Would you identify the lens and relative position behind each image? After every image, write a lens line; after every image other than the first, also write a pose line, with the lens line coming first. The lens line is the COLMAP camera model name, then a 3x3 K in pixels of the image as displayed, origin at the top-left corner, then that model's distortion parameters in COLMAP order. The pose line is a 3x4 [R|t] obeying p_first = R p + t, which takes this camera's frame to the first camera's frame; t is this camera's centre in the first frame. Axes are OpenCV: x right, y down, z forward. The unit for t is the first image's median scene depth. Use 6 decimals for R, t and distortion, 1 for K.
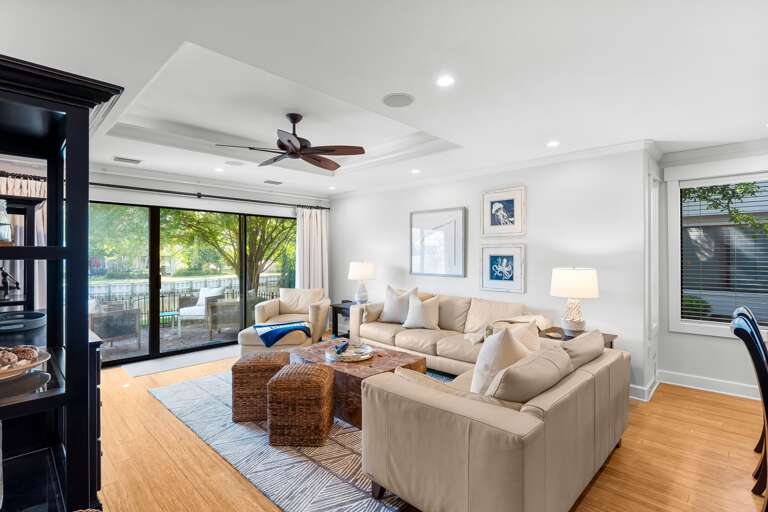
lens RADIAL K [[366.3, 0, 378.4], [0, 366.3, 256.3], [0, 0, 1]] dist [0.002032, -0.000185]
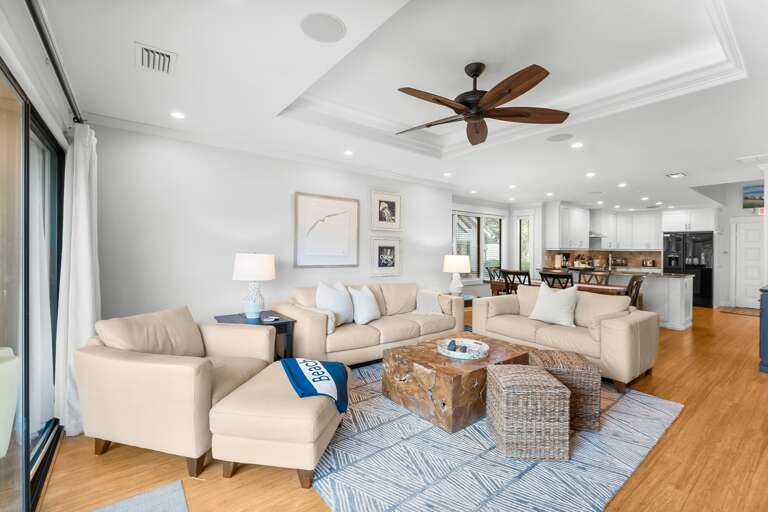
lens RADIAL K [[331.0, 0, 385.5], [0, 331.0, 249.9], [0, 0, 1]] dist [0.001586, -0.000287]
pose [[0.140777, -0.002400, 0.990038, -0.744861], [-0.008616, 0.999956, 0.003649, 0.005380], [-0.990004, -0.009044, 0.140750, 0.842785]]
